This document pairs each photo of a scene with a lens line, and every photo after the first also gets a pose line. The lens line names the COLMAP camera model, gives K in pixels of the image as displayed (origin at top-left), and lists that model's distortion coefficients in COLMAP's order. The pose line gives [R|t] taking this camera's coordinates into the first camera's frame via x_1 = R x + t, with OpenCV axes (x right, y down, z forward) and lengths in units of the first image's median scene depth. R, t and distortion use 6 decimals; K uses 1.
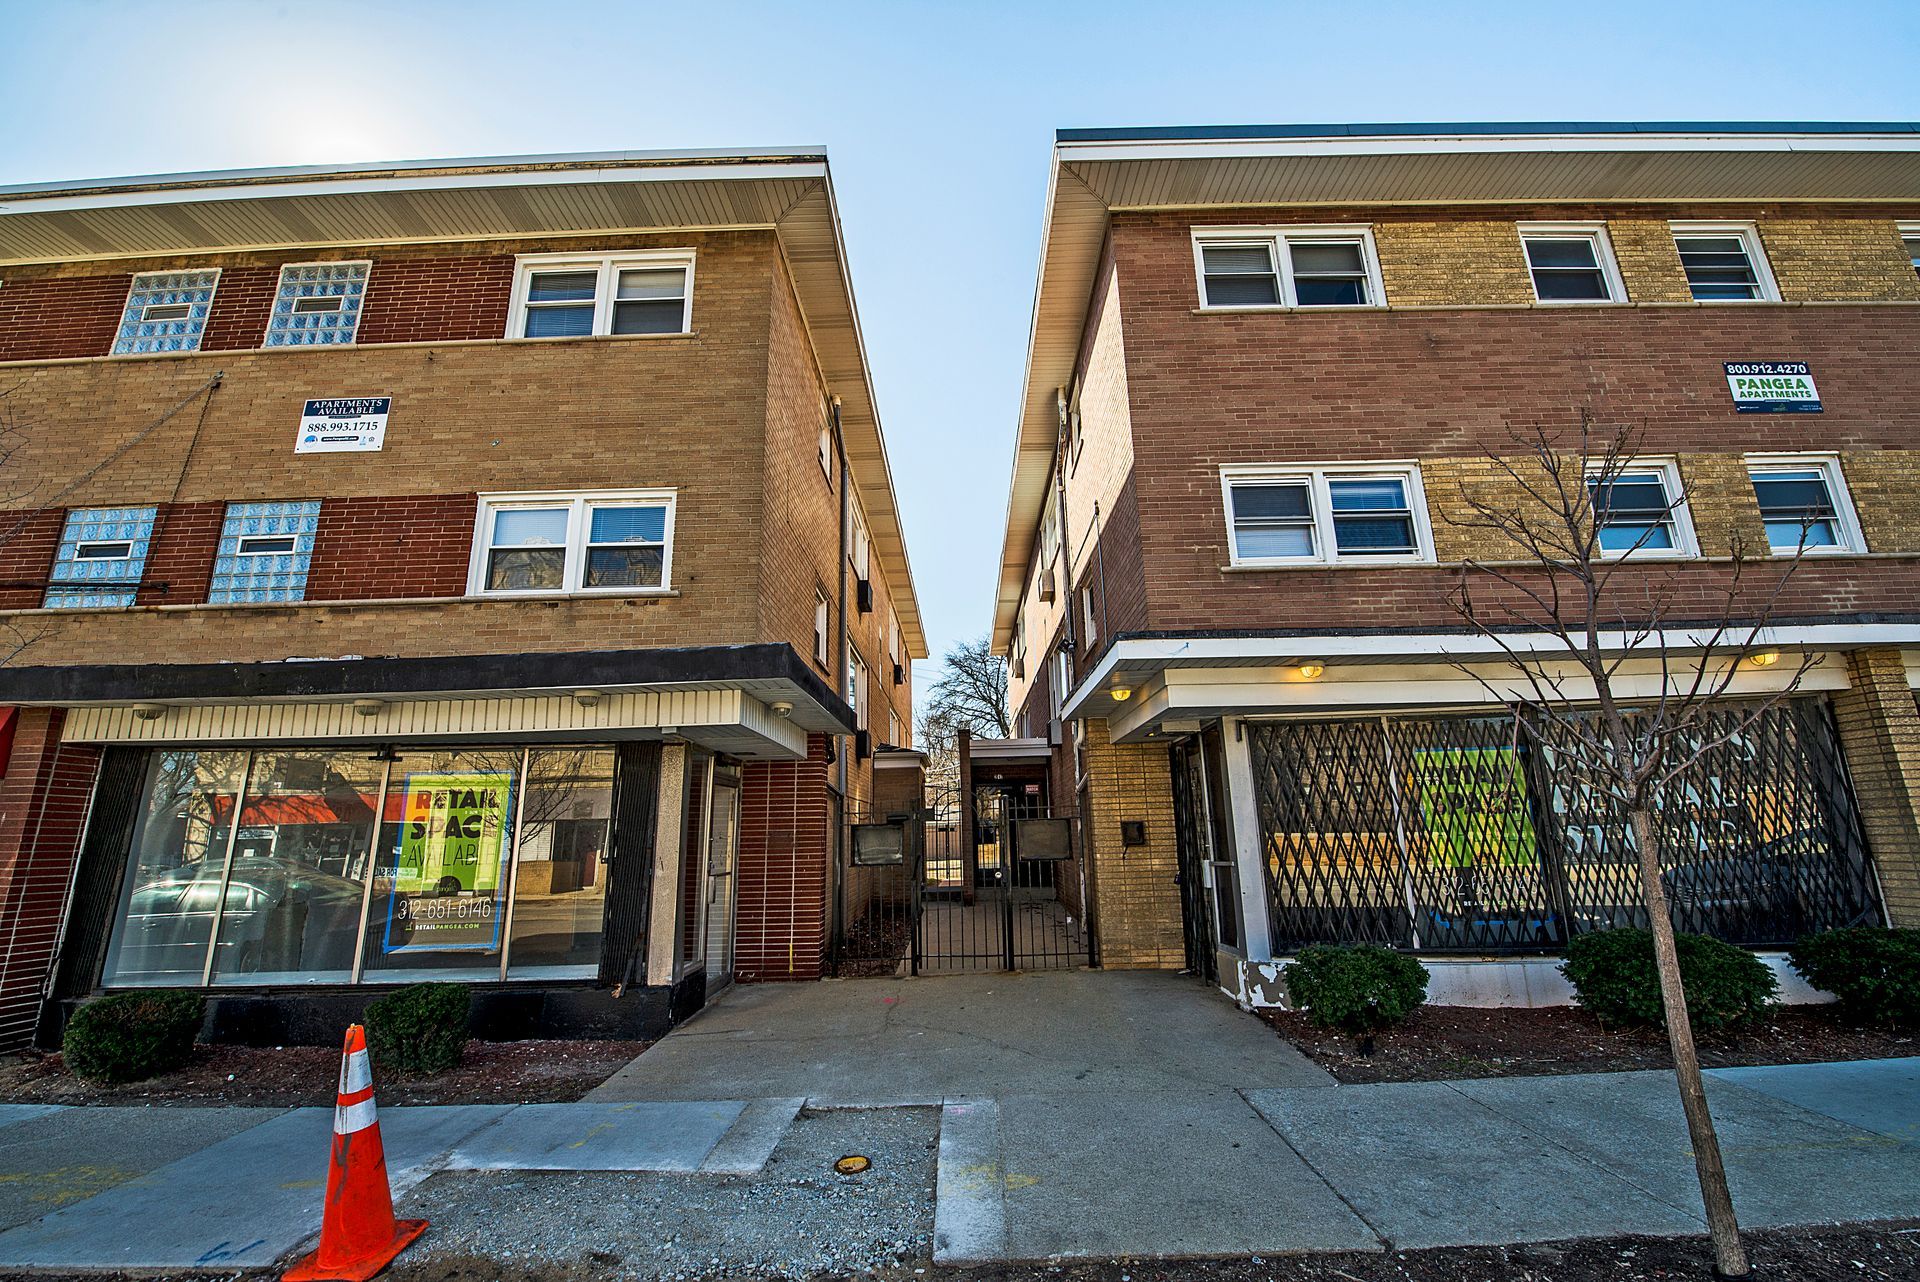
lens RADIAL K [[764.9, 0, 954.1], [0, 764.9, 643.4], [0, 0, 1]] dist [-0.013947, -0.003121]
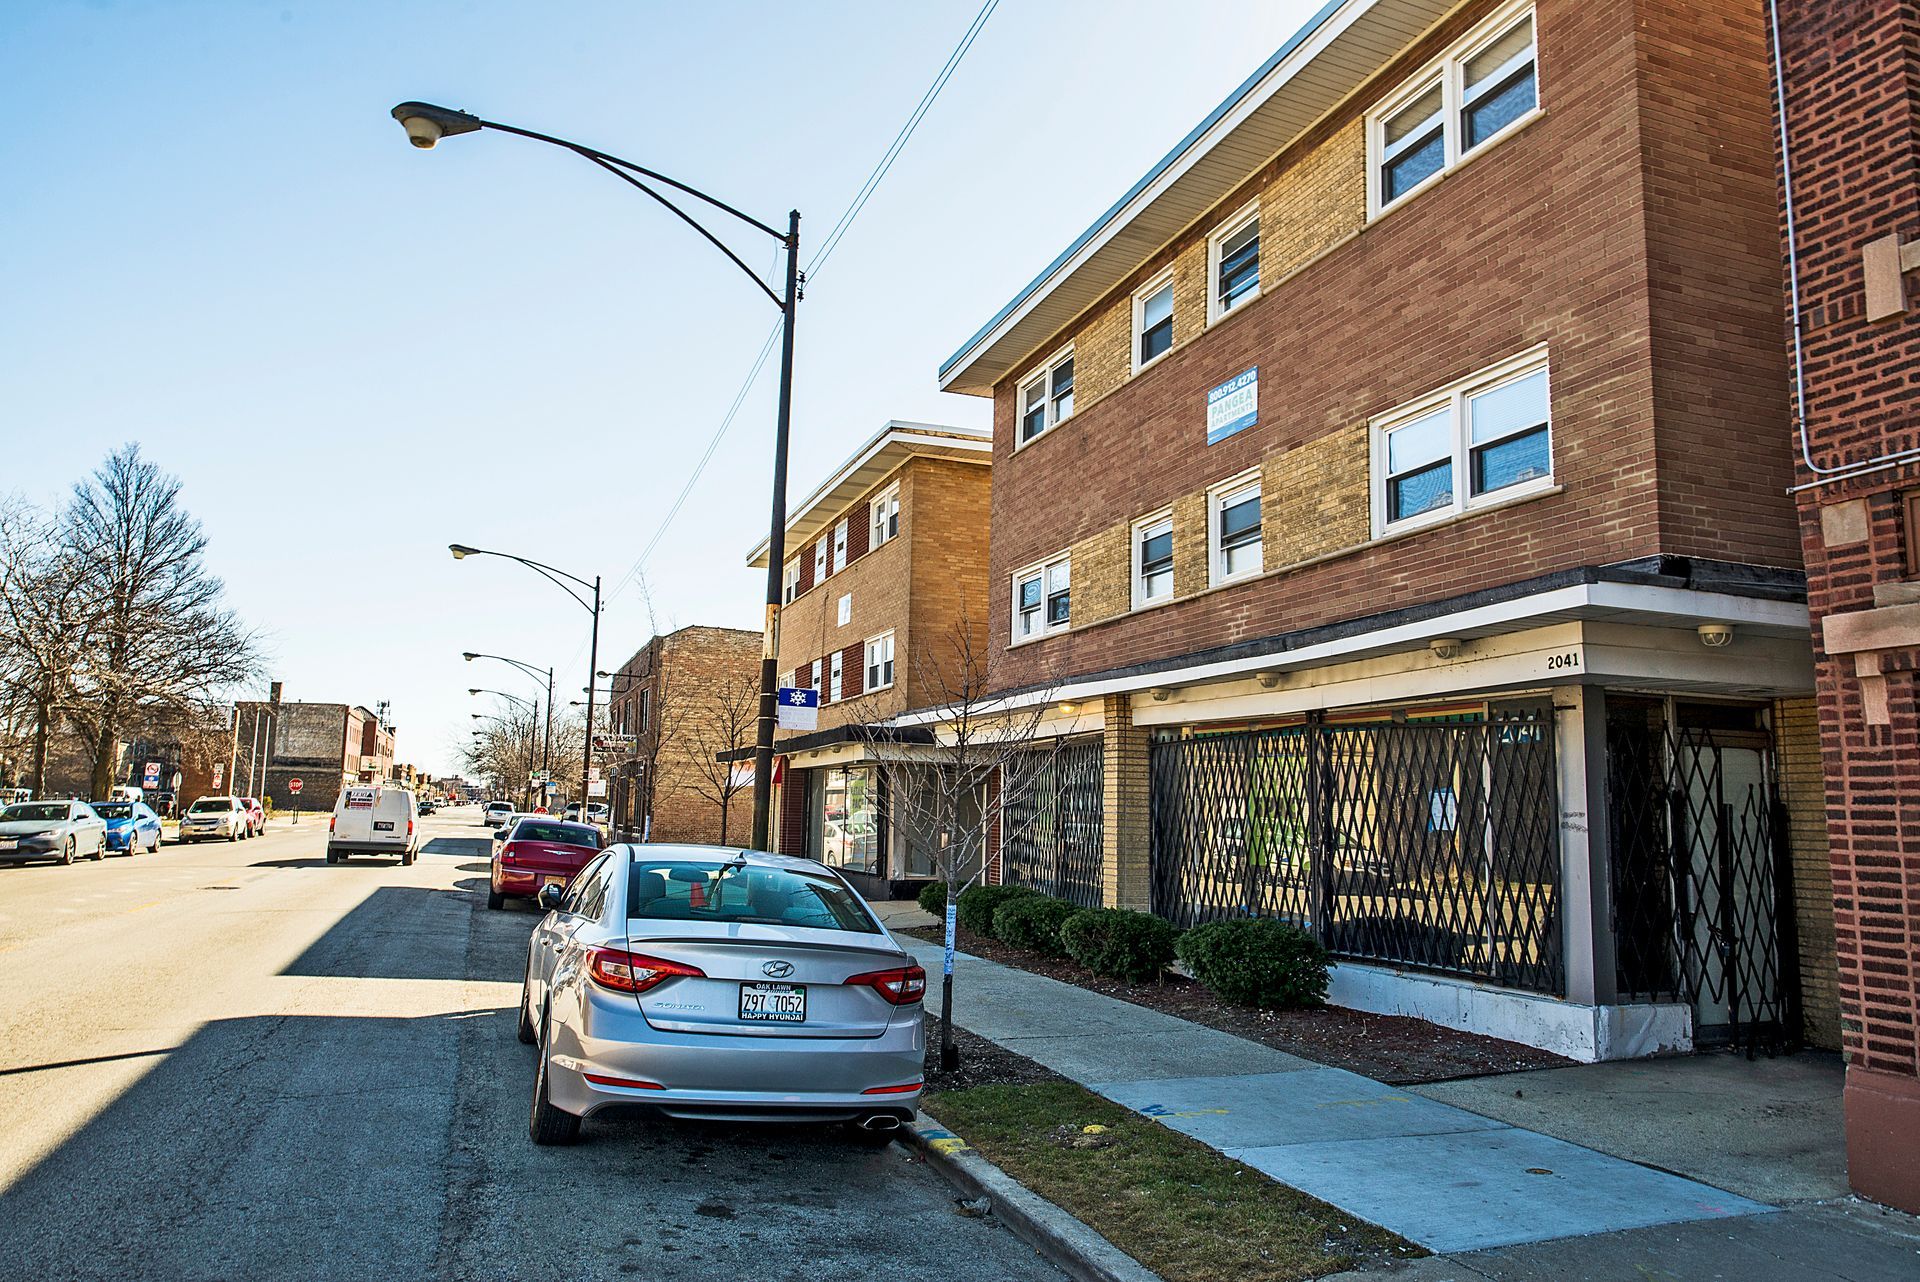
lens RADIAL K [[1264.3, 0, 954.2], [0, 1264.3, 641.0], [0, 0, 1]] dist [0.005115, -0.001417]
pose [[0.360897, -0.093751, -0.927881, 2.548017], [0.196238, 0.980293, -0.022720, -0.072003], [0.911726, -0.173886, 0.372183, -0.023487]]
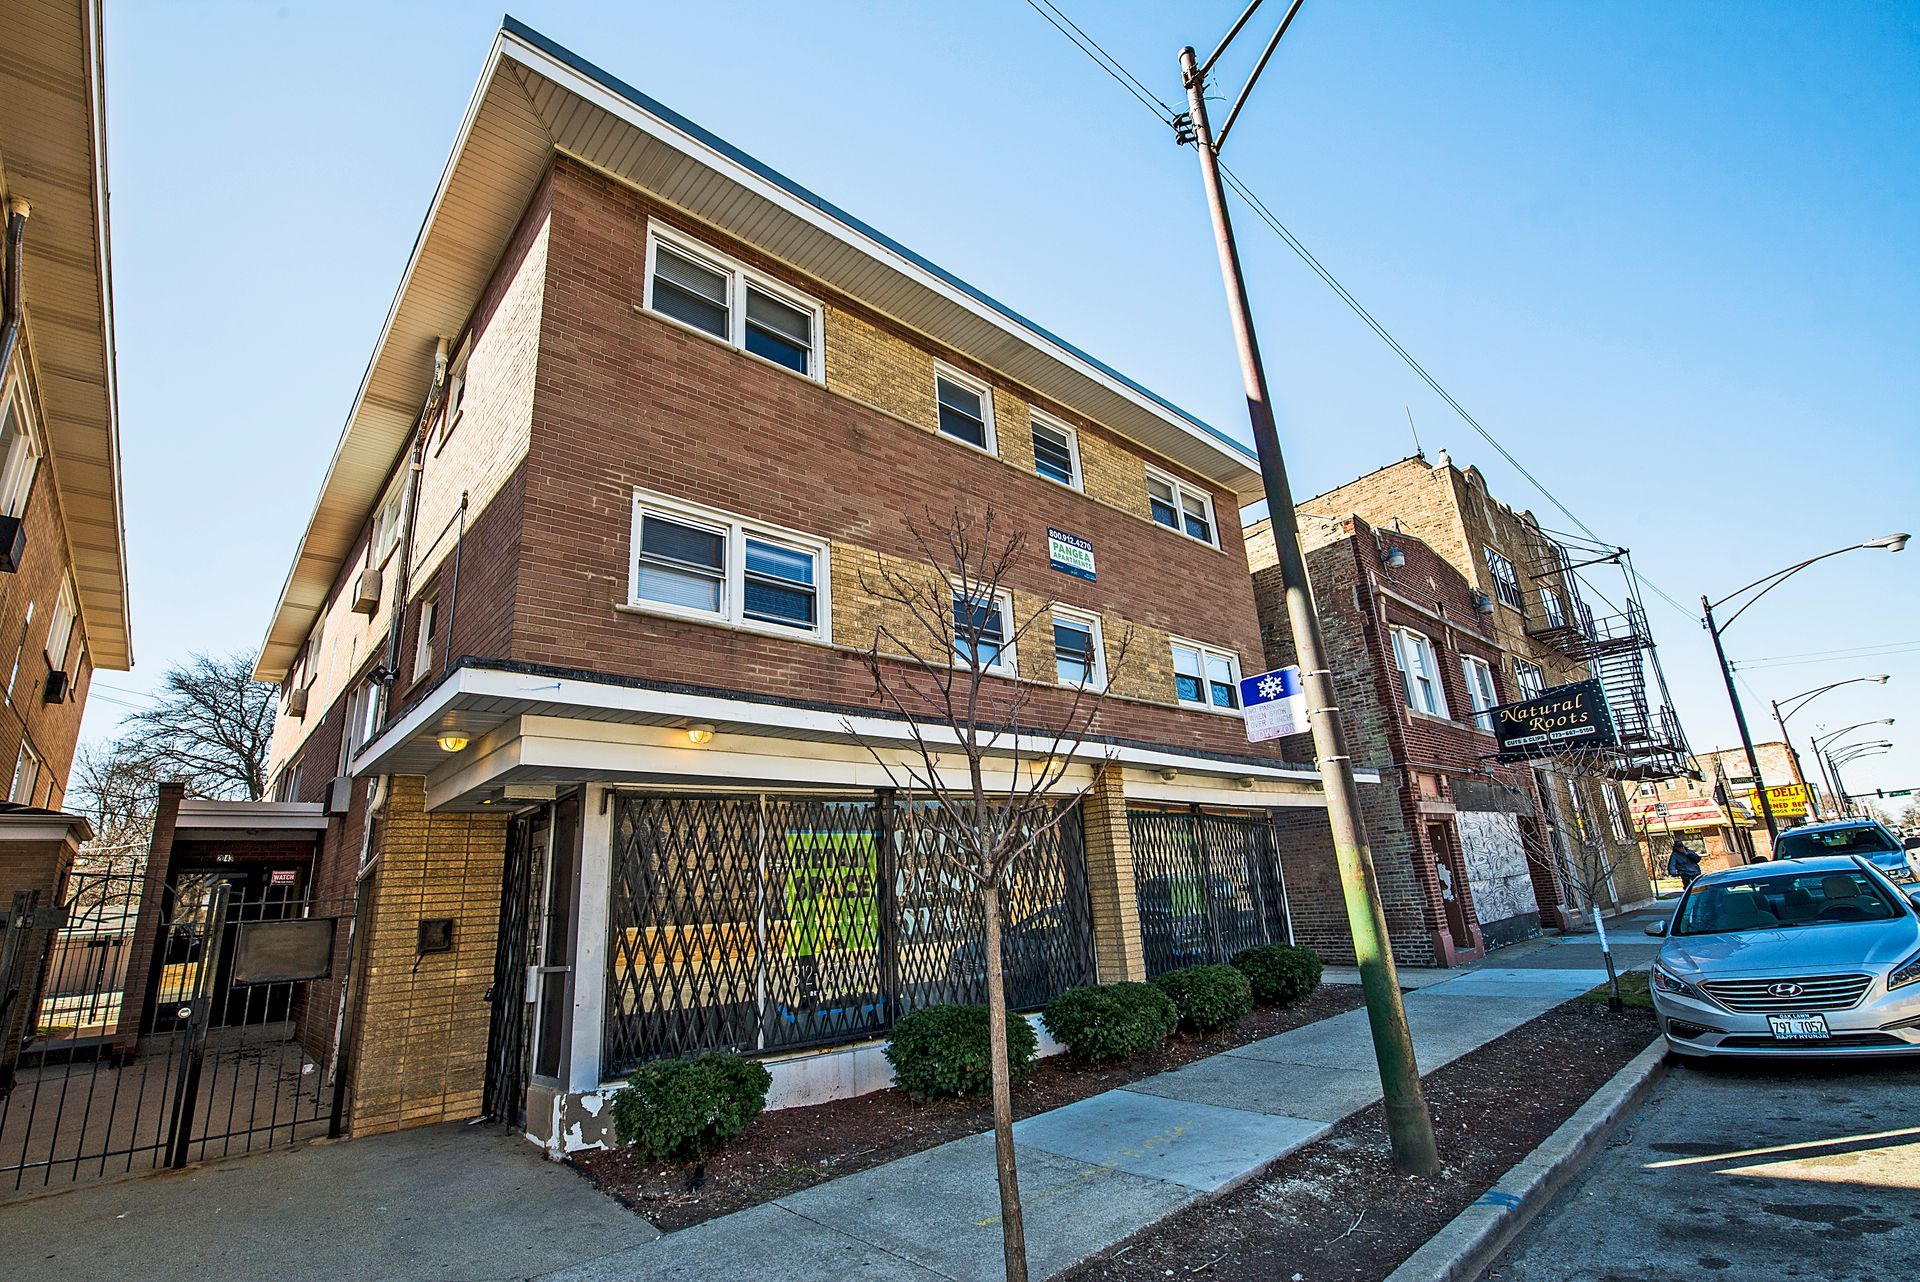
lens RADIAL K [[848.3, 0, 954.1], [0, 848.3, 644.0], [0, 0, 1]] dist [-0.008868, -0.003824]
pose [[0.731173, 0.173869, 0.659663, 0.015456], [-0.119363, 0.984665, -0.127228, 0.016850], [-0.671668, 0.014287, 0.740714, 0.061221]]
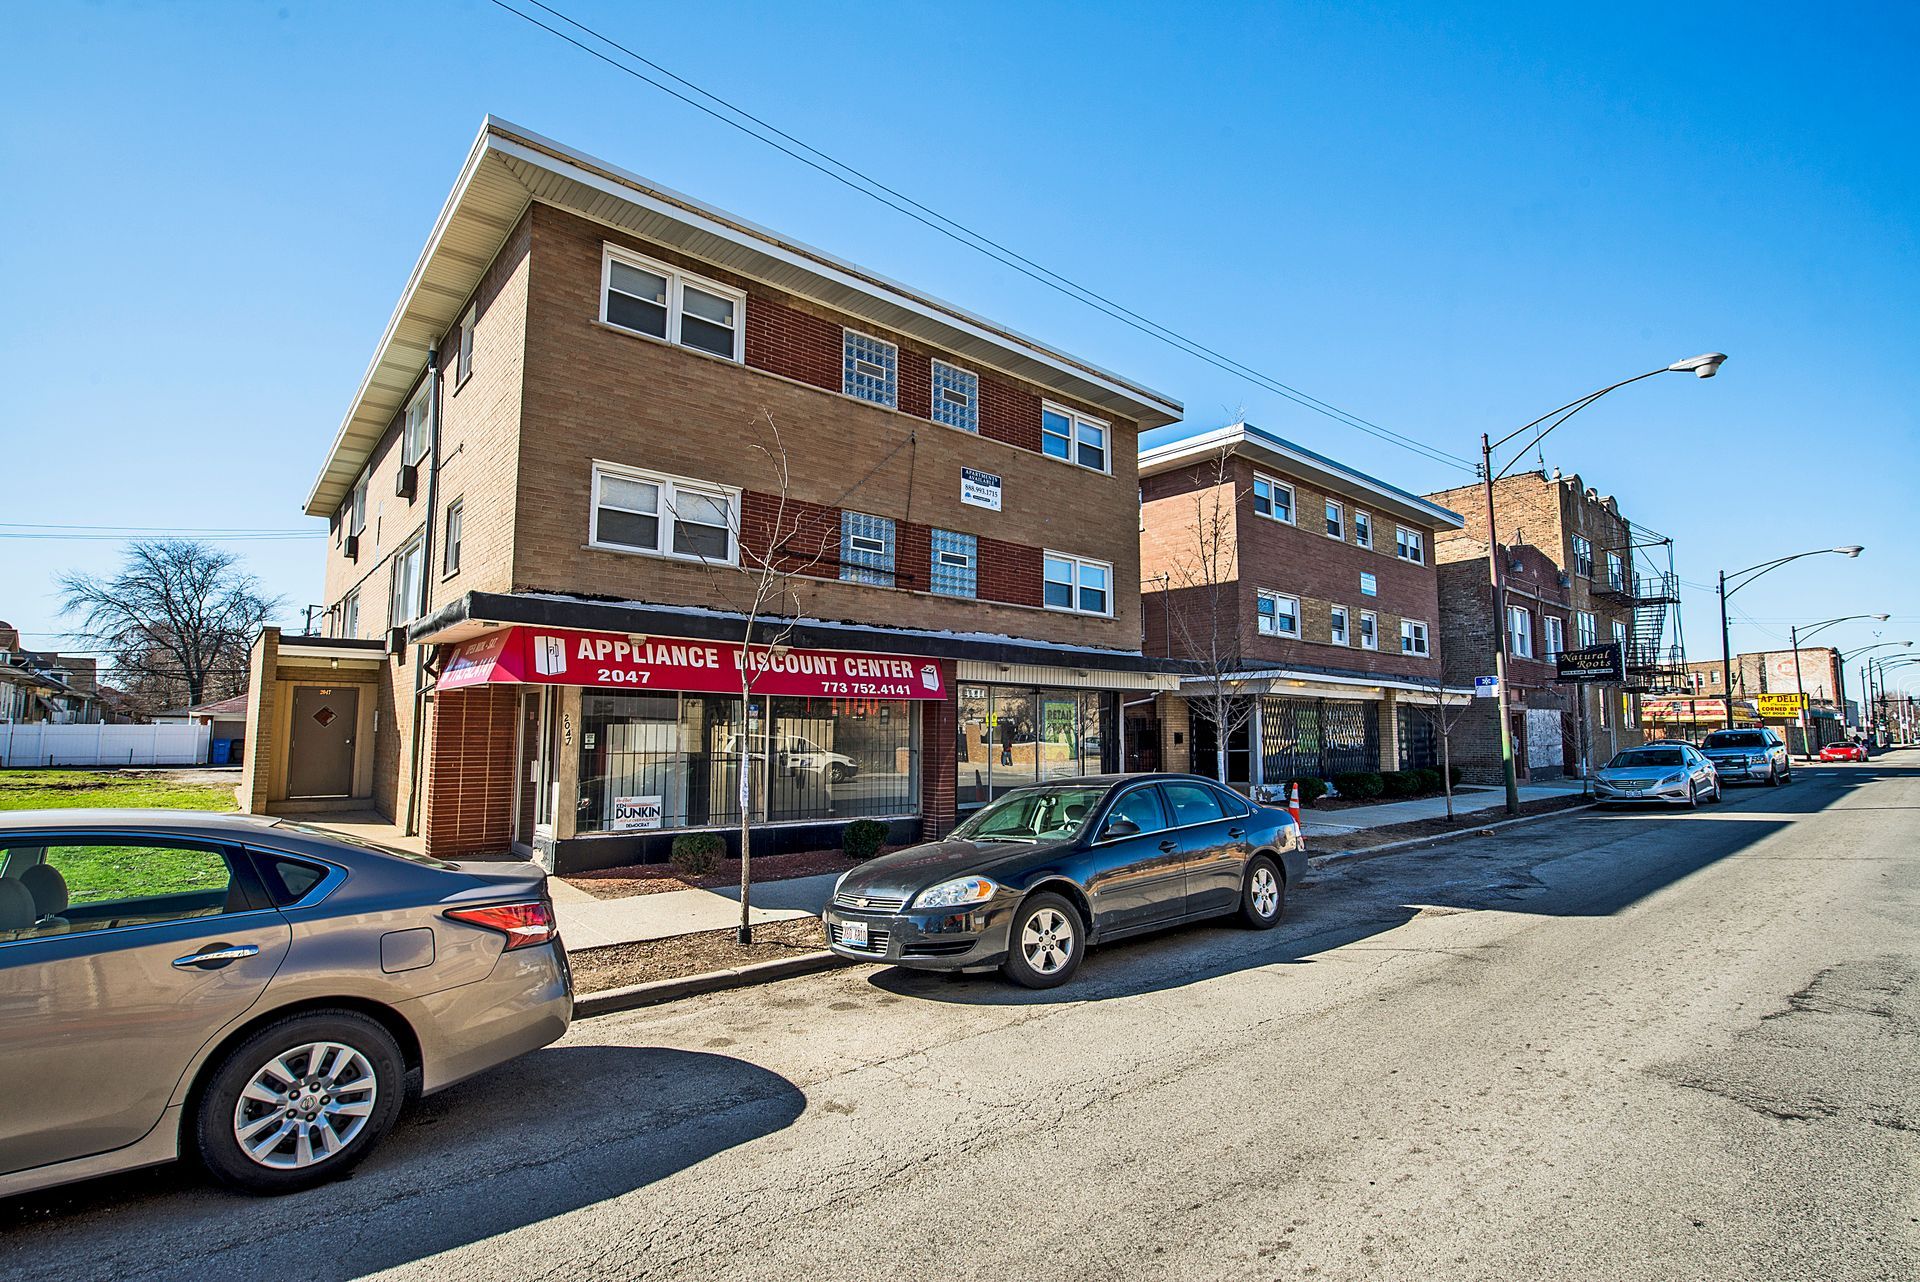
lens RADIAL K [[881.2, 0, 953.2], [0, 881.2, 643.5], [0, 0, 1]] dist [-0.006127, -0.005208]
pose [[0.749309, 0.091992, 0.655799, -2.146435], [-0.180705, 0.981125, 0.068846, -0.081311], [-0.637088, -0.170093, 0.751790, -0.486745]]
